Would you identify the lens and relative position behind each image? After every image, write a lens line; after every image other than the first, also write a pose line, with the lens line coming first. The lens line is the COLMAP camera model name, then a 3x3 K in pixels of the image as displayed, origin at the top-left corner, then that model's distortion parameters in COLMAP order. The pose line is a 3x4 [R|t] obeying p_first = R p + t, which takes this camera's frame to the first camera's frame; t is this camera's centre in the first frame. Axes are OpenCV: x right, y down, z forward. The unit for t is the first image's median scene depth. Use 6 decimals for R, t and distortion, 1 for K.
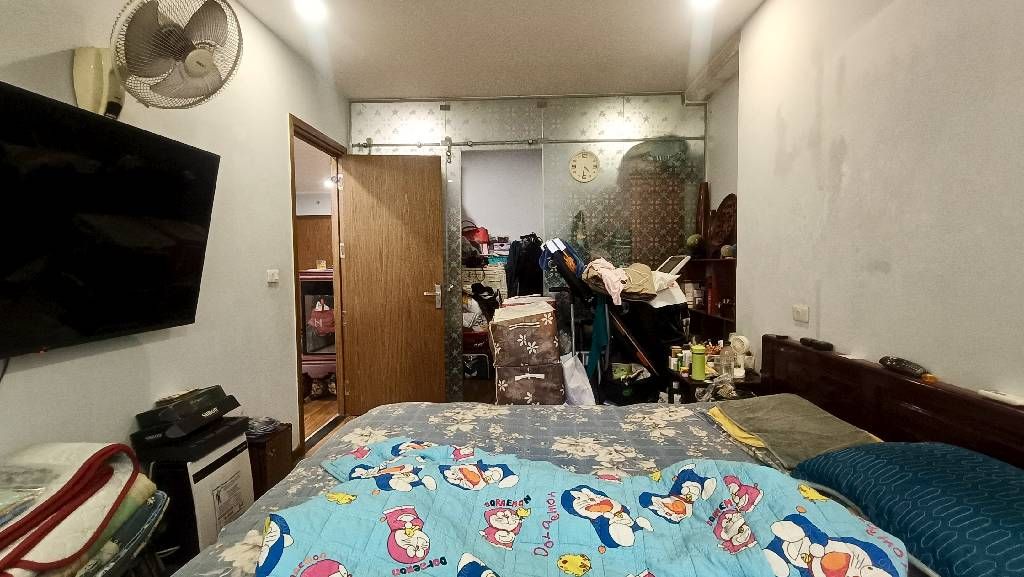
lens RADIAL K [[475.2, 0, 512.8], [0, 475.2, 286.9], [0, 0, 1]] dist [-0.001177, -0.001690]
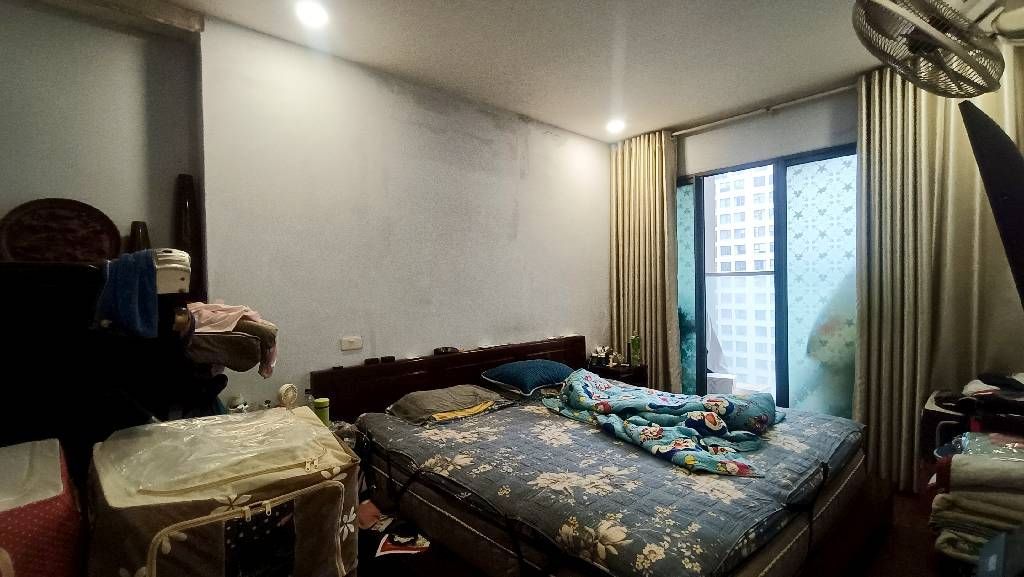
lens RADIAL K [[475.2, 0, 512.8], [0, 475.2, 290.0], [0, 0, 1]] dist [-0.001177, -0.001690]
pose [[-0.711892, 0.012624, 0.702175, -0.636102], [0.057737, 0.997506, 0.040603, -0.122885], [-0.699911, 0.069447, -0.710846, 1.780078]]
